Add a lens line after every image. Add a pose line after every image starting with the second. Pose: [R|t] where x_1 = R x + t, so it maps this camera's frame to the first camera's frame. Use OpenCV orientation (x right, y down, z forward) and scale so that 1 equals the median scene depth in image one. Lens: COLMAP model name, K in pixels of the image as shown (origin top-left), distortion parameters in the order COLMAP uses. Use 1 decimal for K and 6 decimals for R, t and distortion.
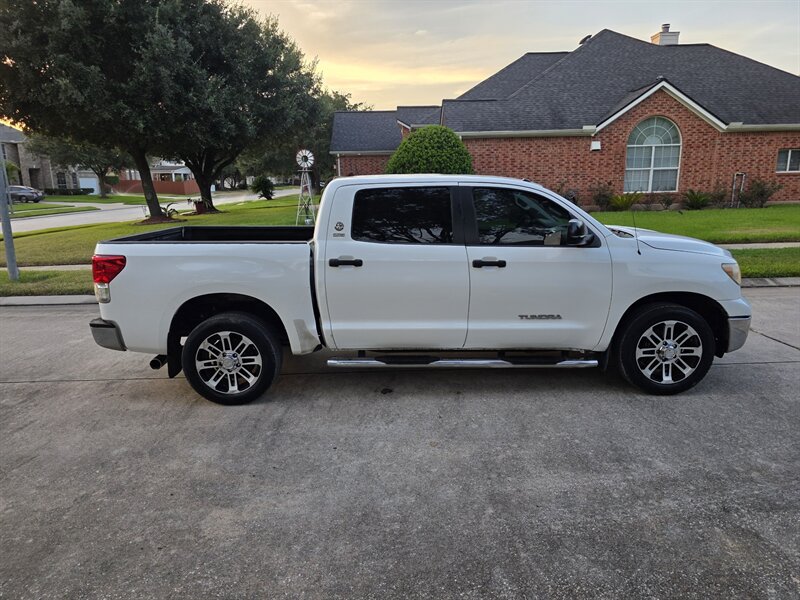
lens RADIAL K [[536.0, 0, 407.7], [0, 536.0, 302.0], [0, 0, 1]] dist [0.067302, -0.064987]
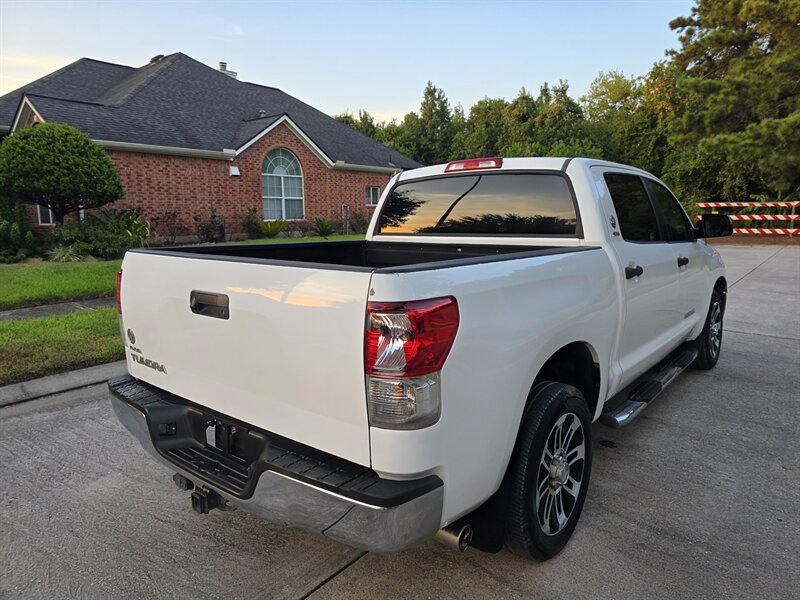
lens RADIAL K [[536.0, 0, 404.2], [0, 536.0, 298.1], [0, 0, 1]] dist [0.067302, -0.064987]
pose [[0.633537, -0.108931, 0.766006, -0.284205], [0.165273, 0.986241, 0.003558, -0.030469], [-0.755854, 0.124346, 0.642824, 0.255962]]
